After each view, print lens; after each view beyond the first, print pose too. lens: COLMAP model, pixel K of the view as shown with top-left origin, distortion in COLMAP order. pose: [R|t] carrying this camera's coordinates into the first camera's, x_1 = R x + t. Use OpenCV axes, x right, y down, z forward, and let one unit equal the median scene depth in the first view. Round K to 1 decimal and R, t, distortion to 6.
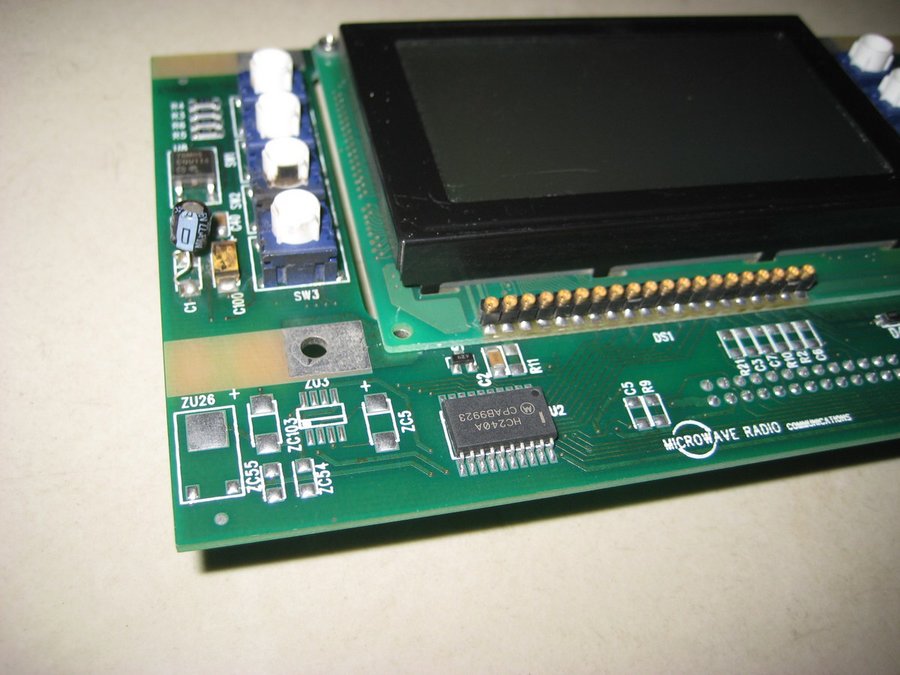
lens RADIAL K [[948.0, 0, 450.9], [0, 948.0, 337.5], [0, 0, 1]] dist [-0.118894, 0.000000]
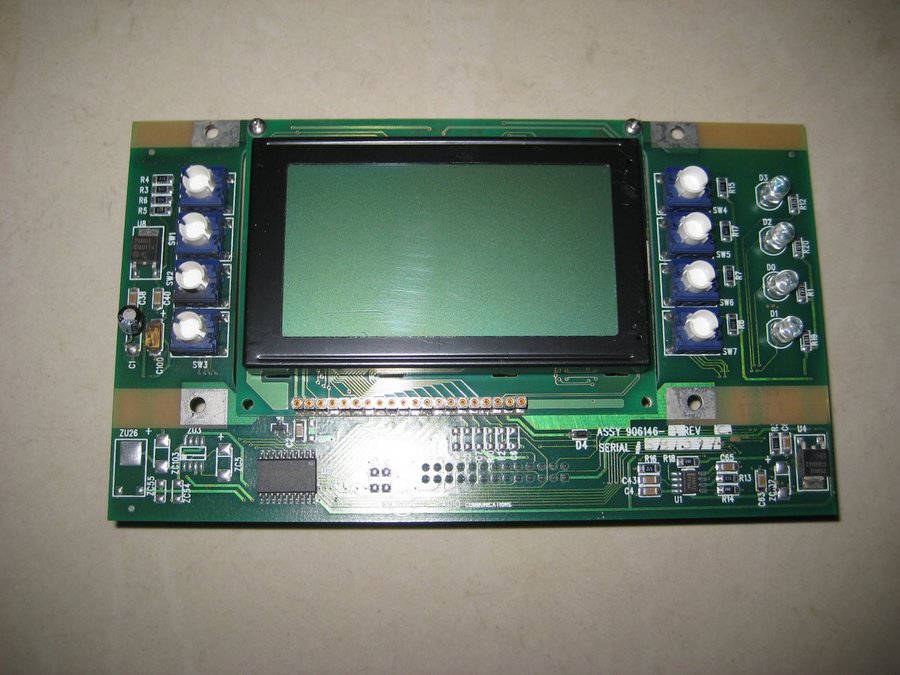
lens RADIAL K [[948.0, 0, 449.2], [0, 948.0, 337.7], [0, 0, 1]] dist [-0.118894, 0.000000]
pose [[0.969883, 0.201028, -0.137531, 0.530689], [-0.112856, 0.871267, 0.477658, -1.004345], [0.215849, -0.447751, 0.867715, -0.336856]]
